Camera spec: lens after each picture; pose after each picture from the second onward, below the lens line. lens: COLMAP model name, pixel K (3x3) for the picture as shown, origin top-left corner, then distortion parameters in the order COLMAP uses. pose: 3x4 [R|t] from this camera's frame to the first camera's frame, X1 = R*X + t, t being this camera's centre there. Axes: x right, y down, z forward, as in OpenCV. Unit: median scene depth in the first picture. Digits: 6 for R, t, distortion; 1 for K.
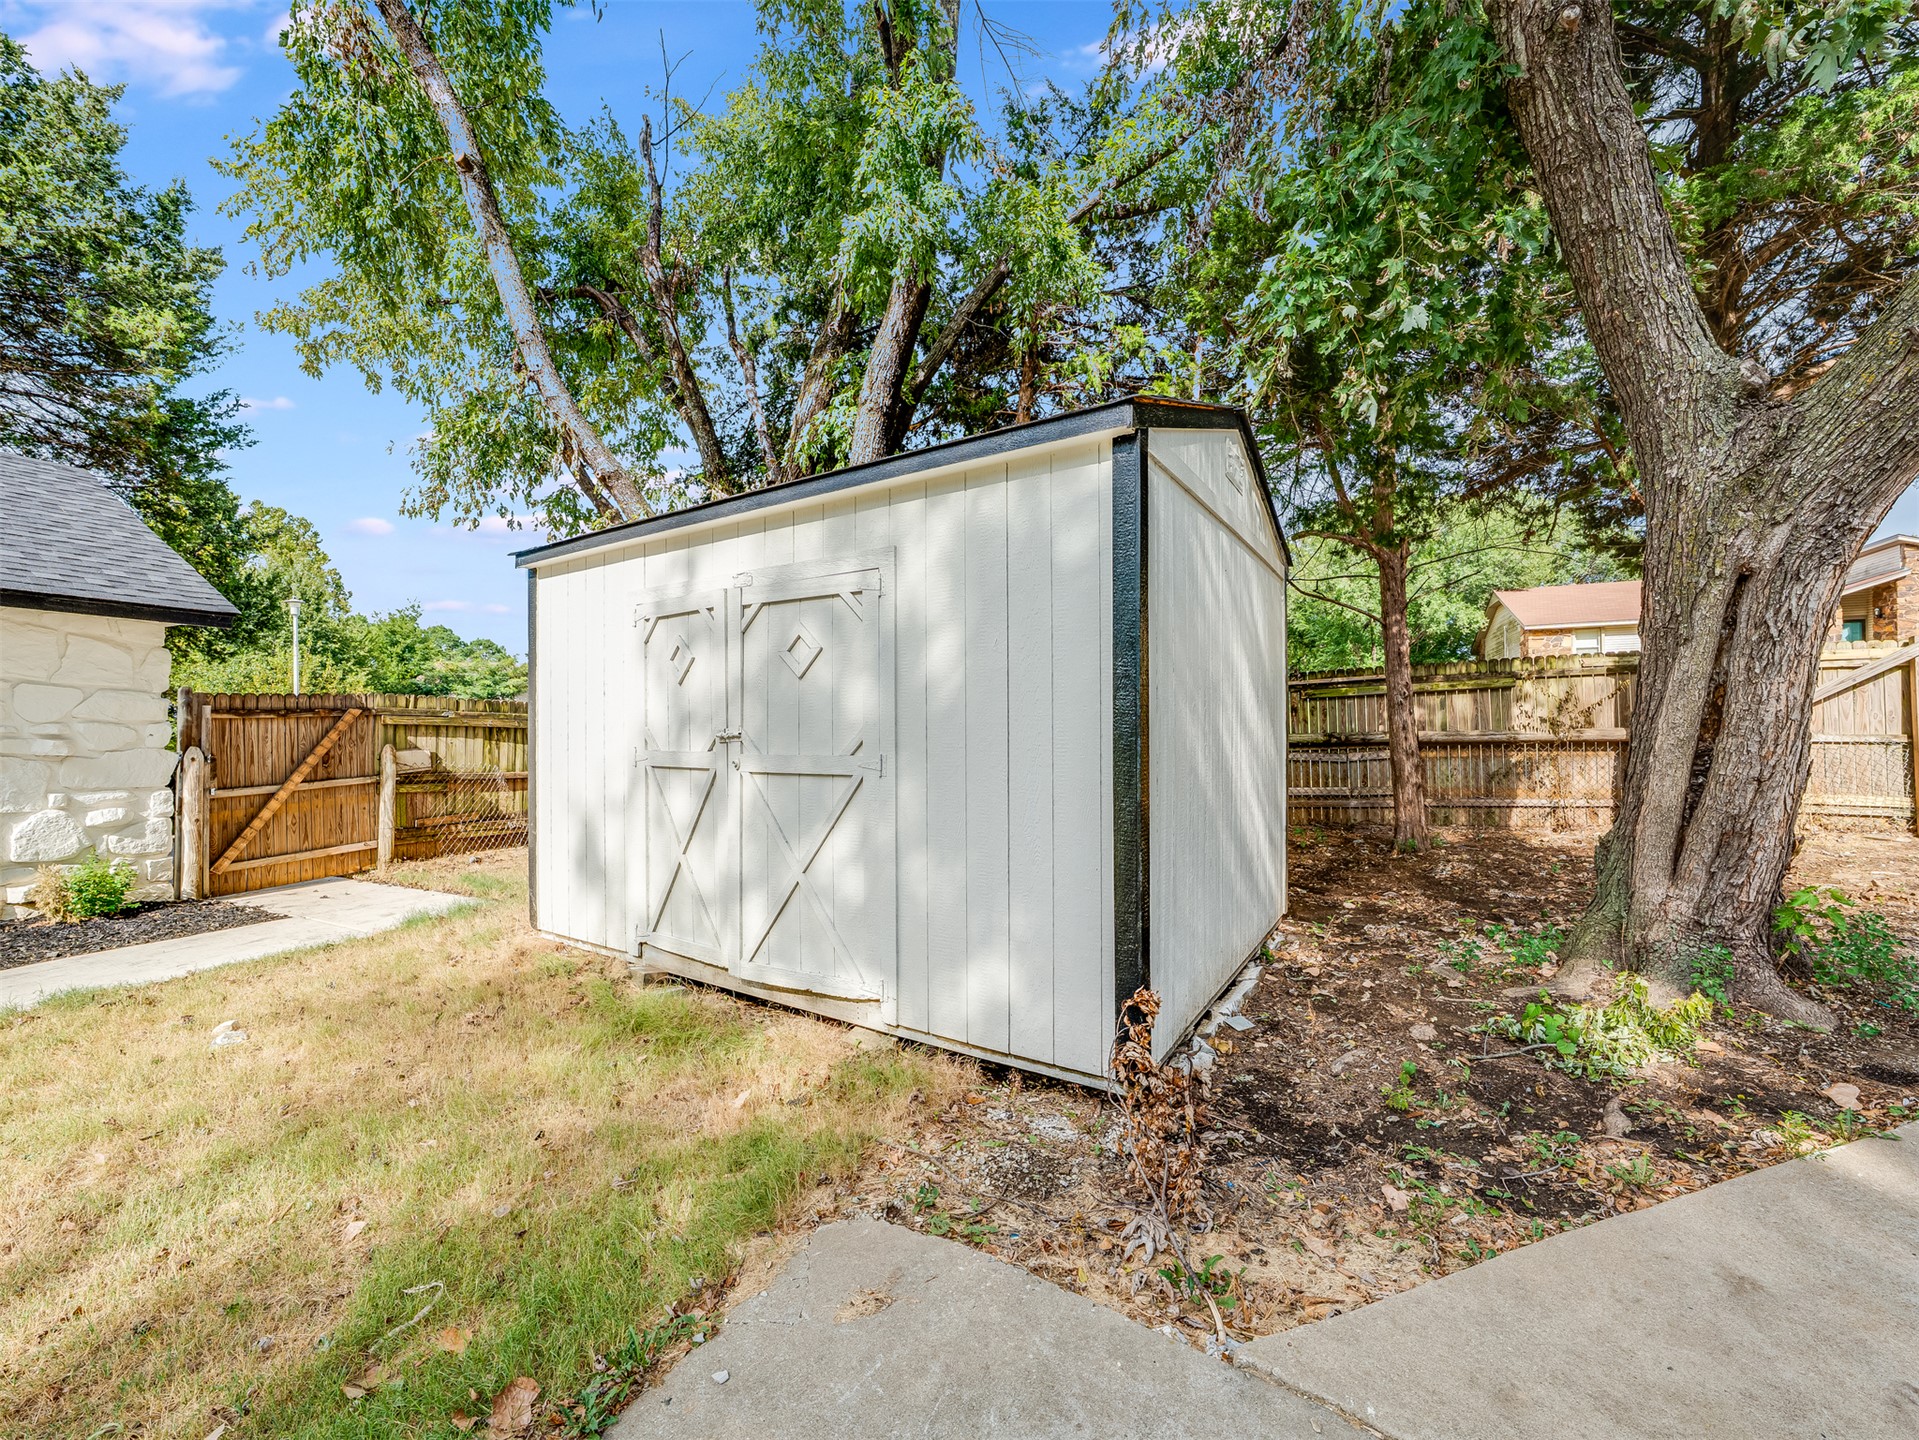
lens RADIAL K [[743.6, 0, 961.7], [0, 743.6, 723.0], [0, 0, 1]] dist [-0.012117, 0.001000]
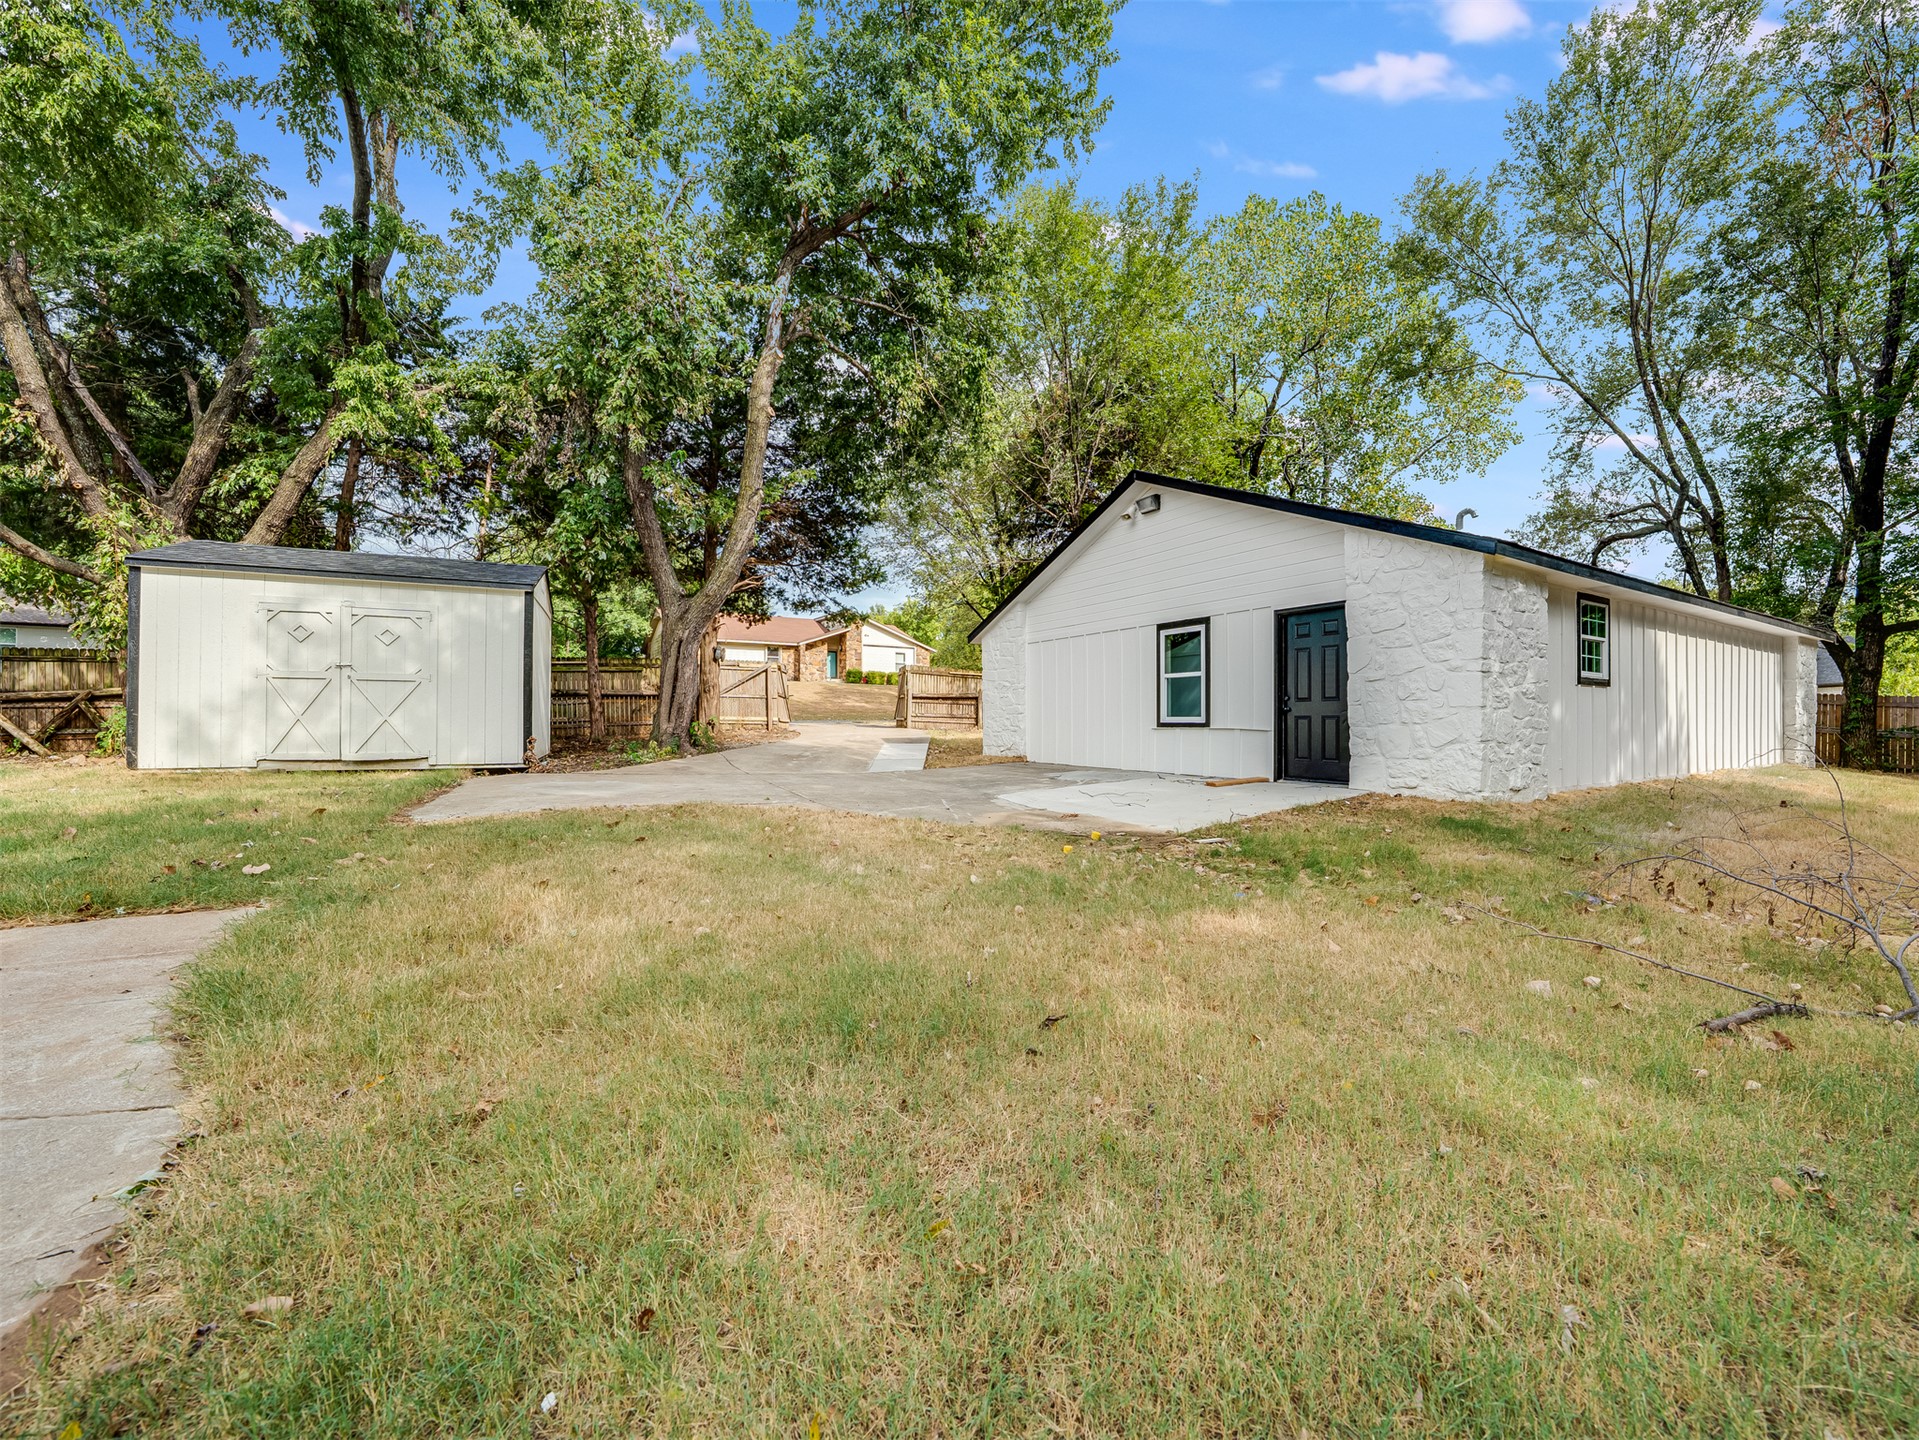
lens RADIAL K [[743.6, 0, 962.1], [0, 743.6, 717.4], [0, 0, 1]] dist [-0.012117, 0.001000]
pose [[0.536278, 0.007237, 0.844010, -0.649473], [-0.011840, 0.999929, -0.001051, 0.086632], [-0.843958, -0.009429, 0.536326, -1.058400]]
